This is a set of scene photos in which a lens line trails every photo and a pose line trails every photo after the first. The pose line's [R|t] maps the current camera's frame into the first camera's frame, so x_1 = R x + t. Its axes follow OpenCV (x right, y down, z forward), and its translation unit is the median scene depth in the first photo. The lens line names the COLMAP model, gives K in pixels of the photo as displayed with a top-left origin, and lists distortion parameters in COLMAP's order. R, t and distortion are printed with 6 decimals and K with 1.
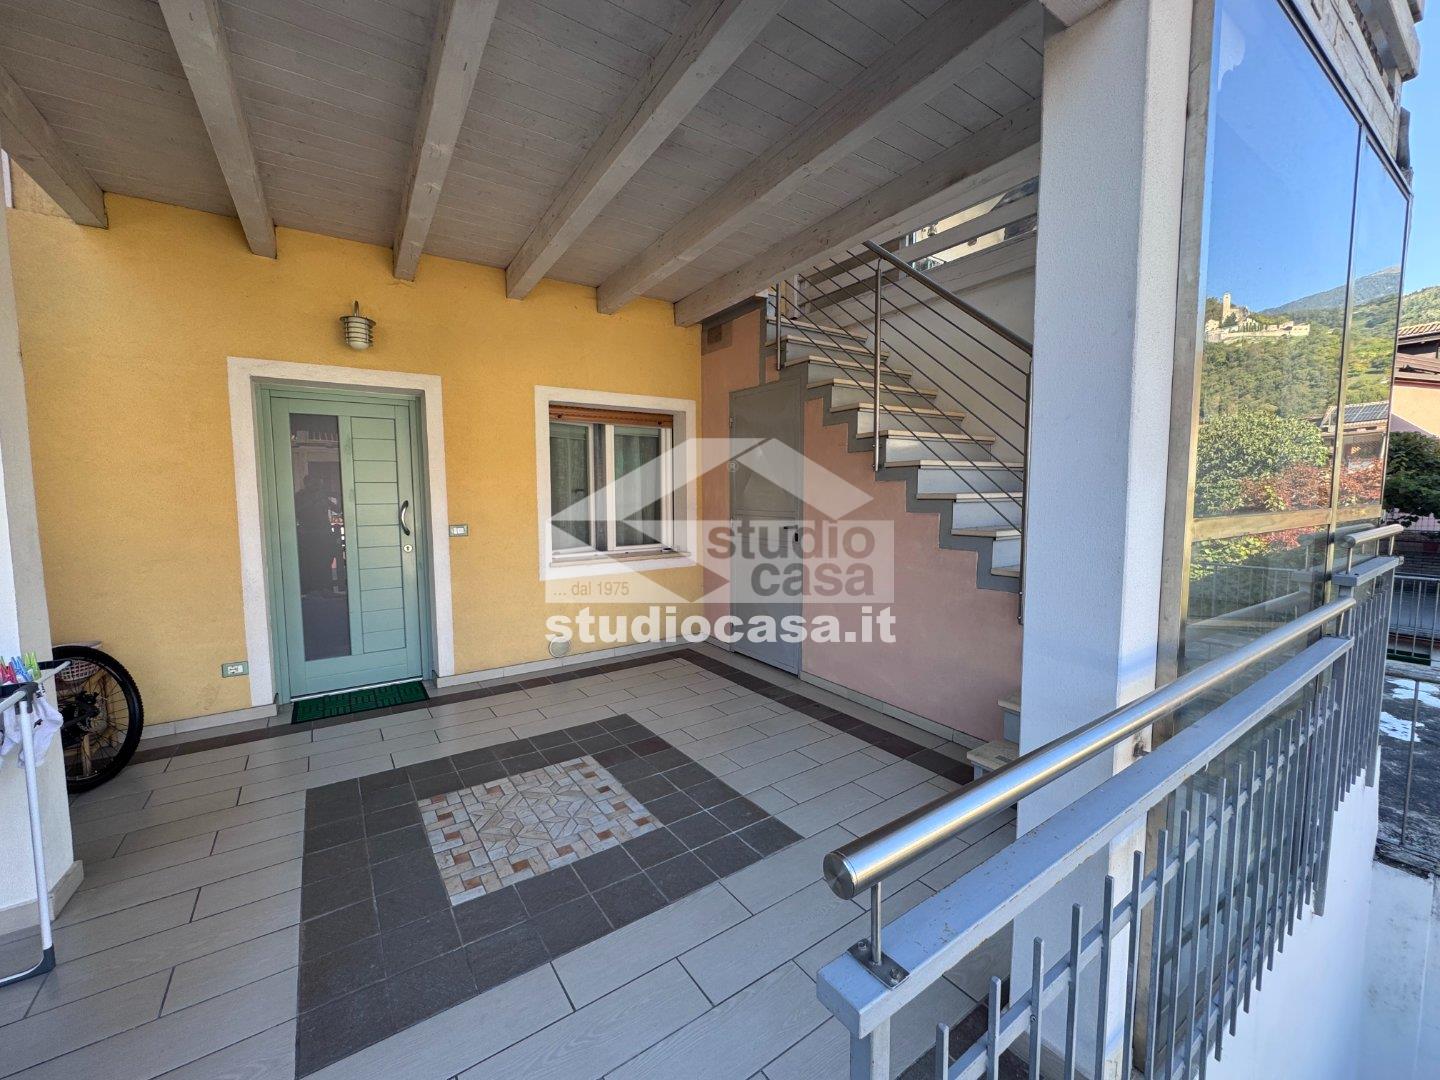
lens RADIAL K [[577.4, 0, 720.6], [0, 577.4, 535.7], [0, 0, 1]] dist [-0.003606, -0.000672]
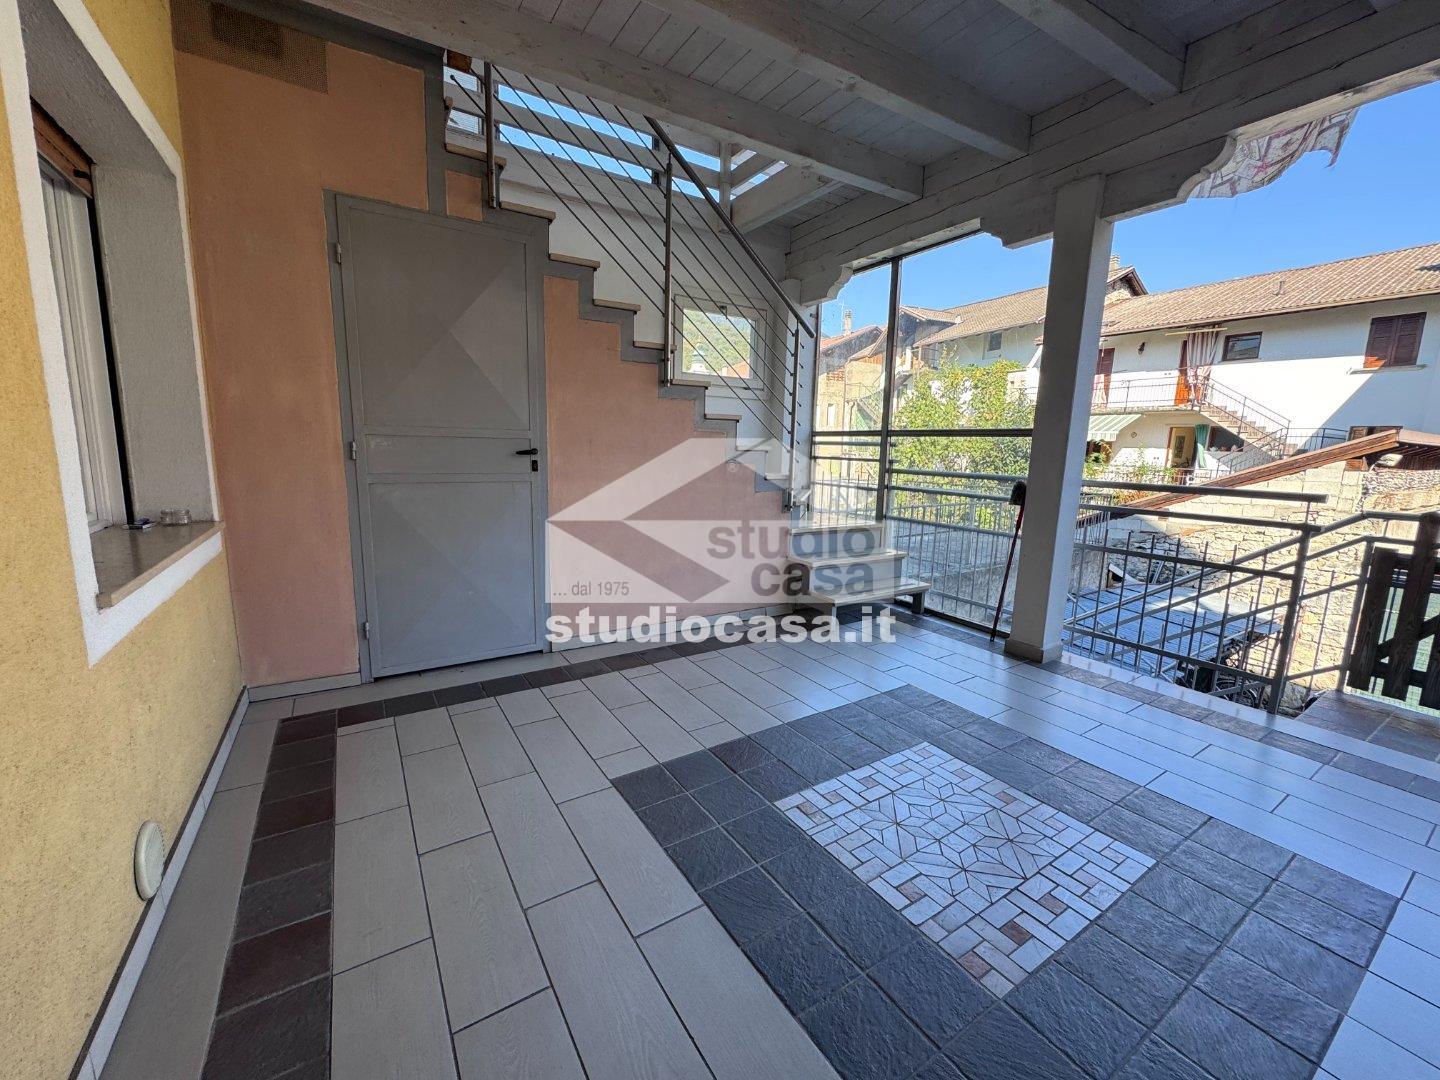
lens RADIAL K [[577.4, 0, 717.3], [0, 577.4, 539.8], [0, 0, 1]] dist [-0.003606, -0.000672]
pose [[0.036377, -0.158114, 0.986751, -0.694449], [0.057702, 0.986089, 0.155880, -0.006270], [-0.997671, 0.051267, 0.044994, 0.872753]]
